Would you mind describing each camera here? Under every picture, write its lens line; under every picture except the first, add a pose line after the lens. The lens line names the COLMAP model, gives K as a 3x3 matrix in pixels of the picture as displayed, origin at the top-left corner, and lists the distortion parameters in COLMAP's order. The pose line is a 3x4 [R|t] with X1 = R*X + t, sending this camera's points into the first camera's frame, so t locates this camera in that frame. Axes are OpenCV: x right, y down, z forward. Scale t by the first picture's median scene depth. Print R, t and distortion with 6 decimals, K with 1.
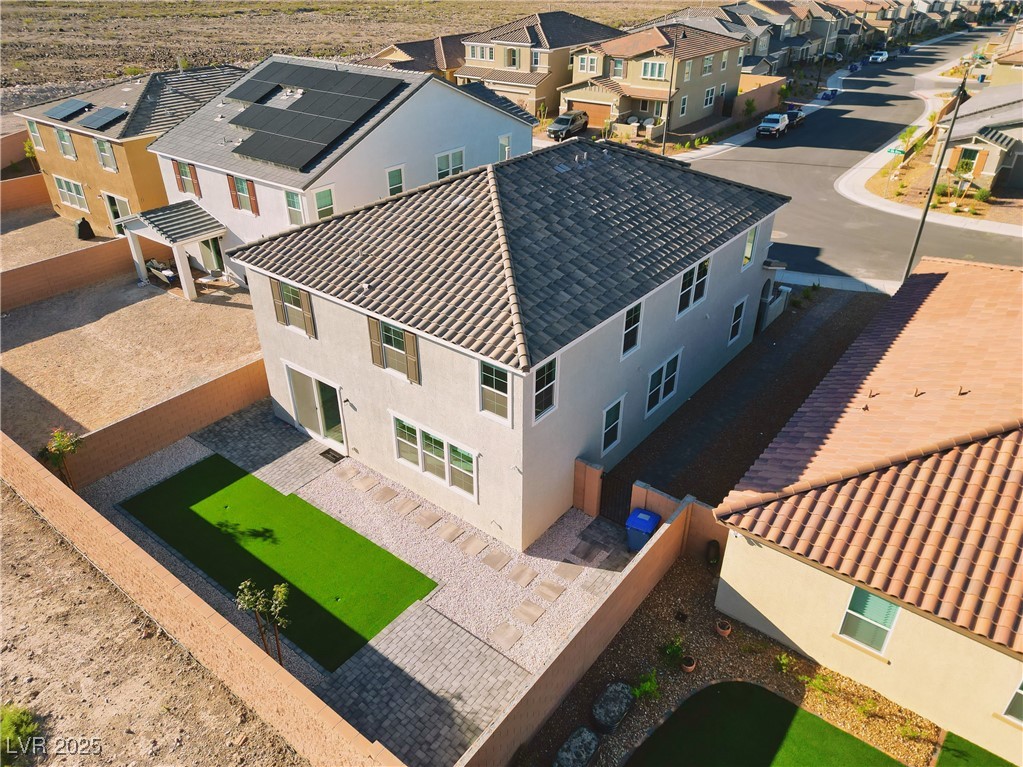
lens RADIAL K [[715.4, 0, 507.1], [0, 715.4, 379.7], [0, 0, 1]] dist [0.054258, -0.043369]
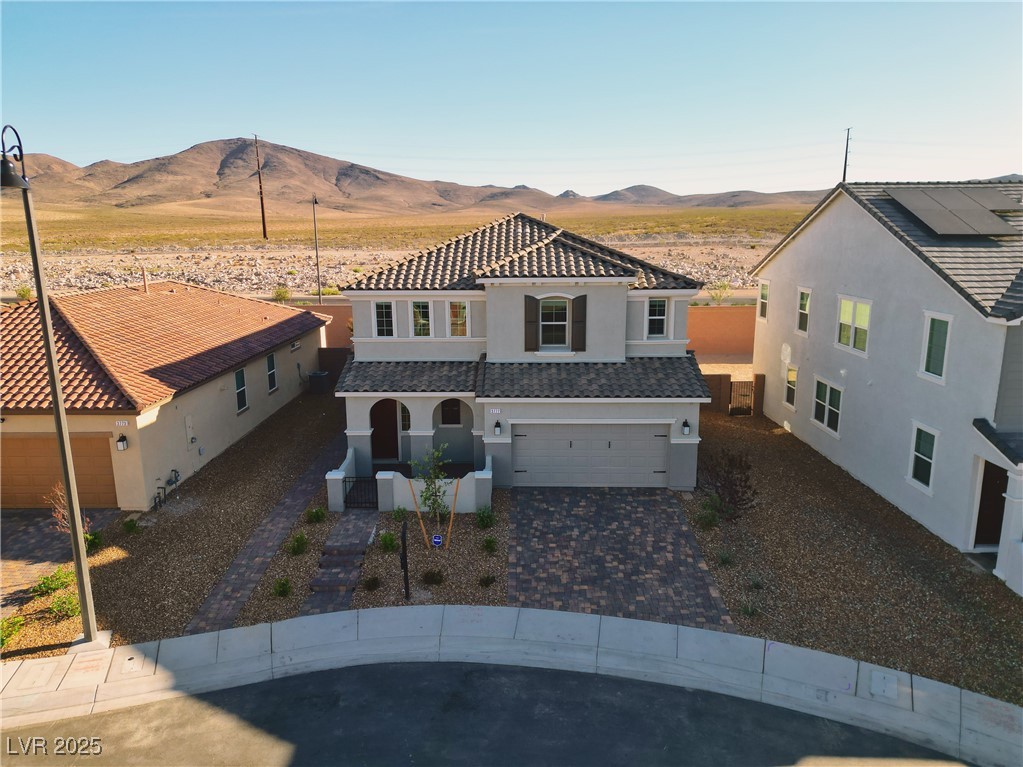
lens RADIAL K [[715.4, 0, 508.1], [0, 715.4, 384.2], [0, 0, 1]] dist [0.054258, -0.043369]
pose [[-0.793877, 0.138816, -0.592021, 0.848609], [-0.302594, 0.754304, 0.582634, -0.811915], [0.527443, 0.641682, -0.556820, 1.864279]]
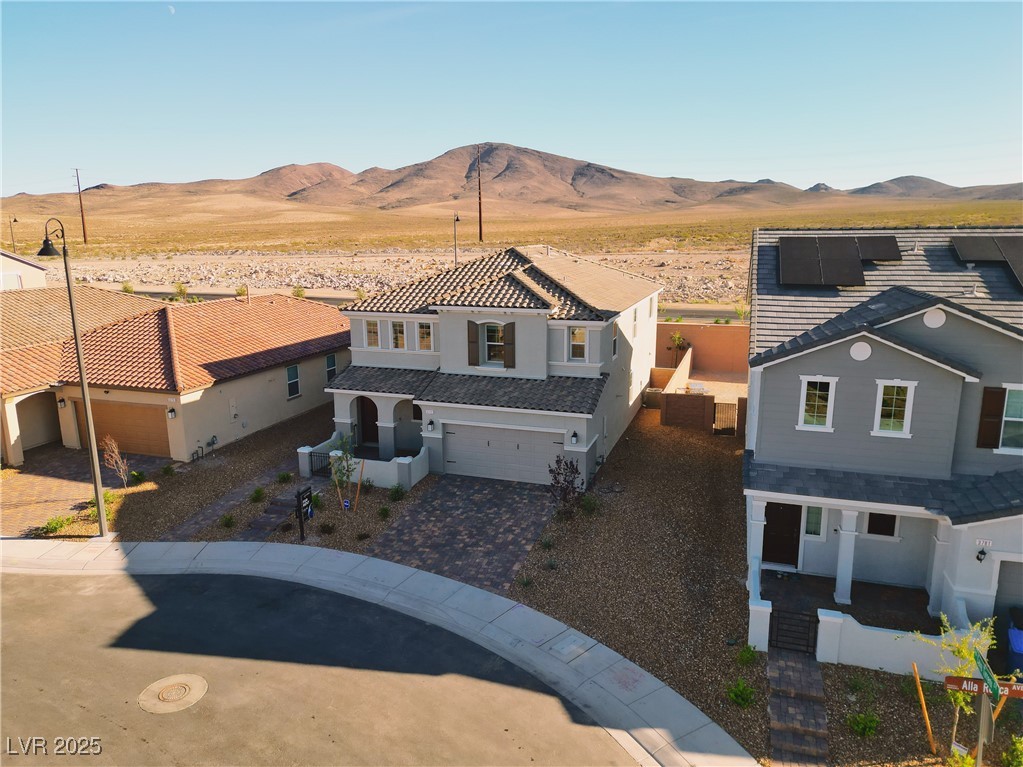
lens RADIAL K [[715.4, 0, 509.9], [0, 715.4, 382.0], [0, 0, 1]] dist [0.054258, -0.043369]
pose [[-0.942349, 0.081577, -0.324536, 0.575457], [-0.161379, 0.738813, 0.654303, -1.059706], [0.293148, 0.668955, -0.683054, 2.162450]]
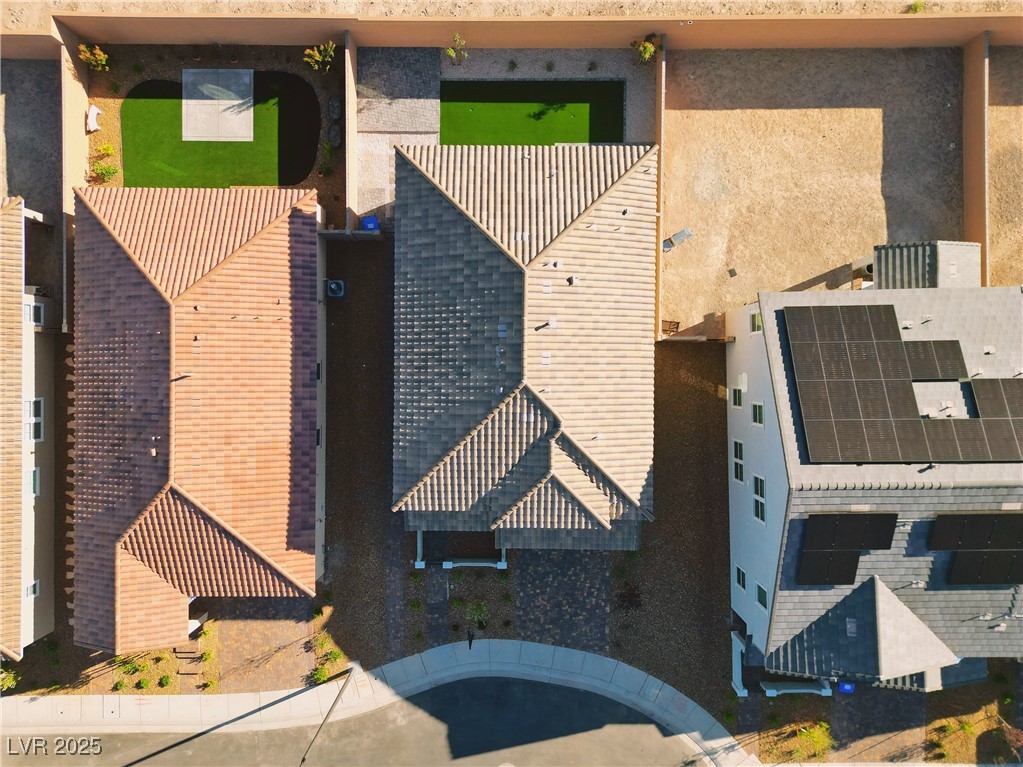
lens RADIAL K [[715.4, 0, 510.5], [0, 715.4, 381.3], [0, 0, 1]] dist [0.054258, -0.043369]
pose [[-0.787435, 0.616237, 0.014066, 0.100386], [-0.304853, -0.409175, 0.860023, -1.397535], [0.535733, 0.672925, 0.510061, 0.395828]]
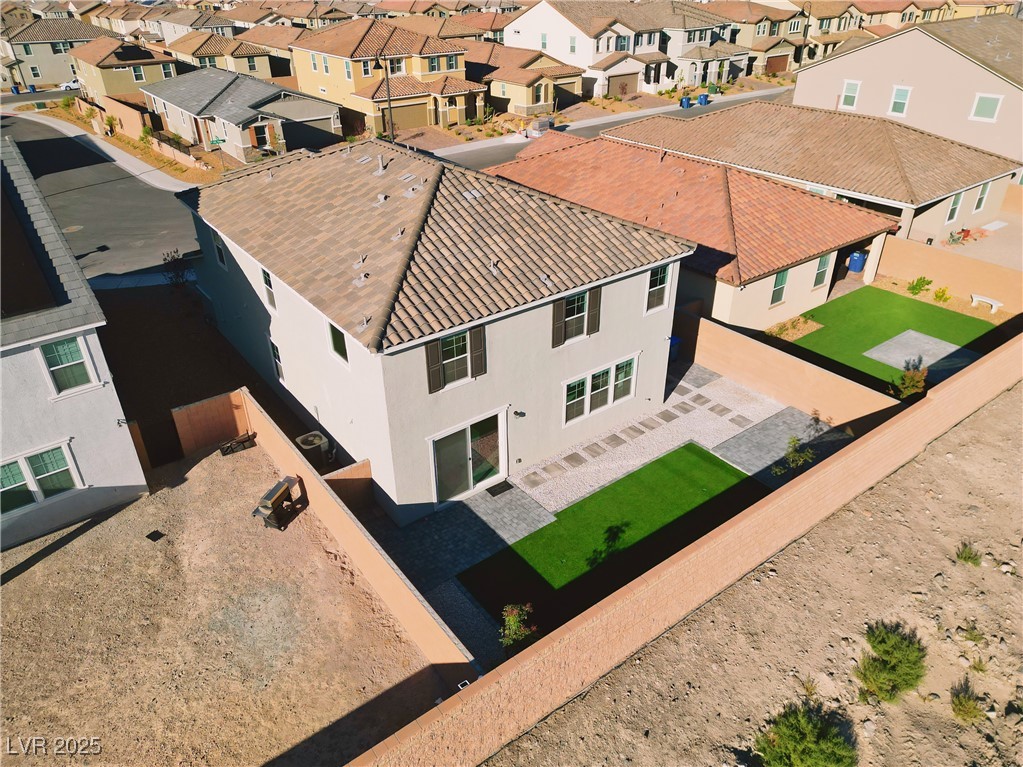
lens RADIAL K [[715.4, 0, 505.8], [0, 715.4, 381.1], [0, 0, 1]] dist [0.054258, -0.043369]
pose [[0.261973, -0.489881, 0.831496, -0.935046], [0.502351, 0.804880, 0.315928, -0.296427], [-0.824022, 0.334938, 0.456950, 0.498209]]
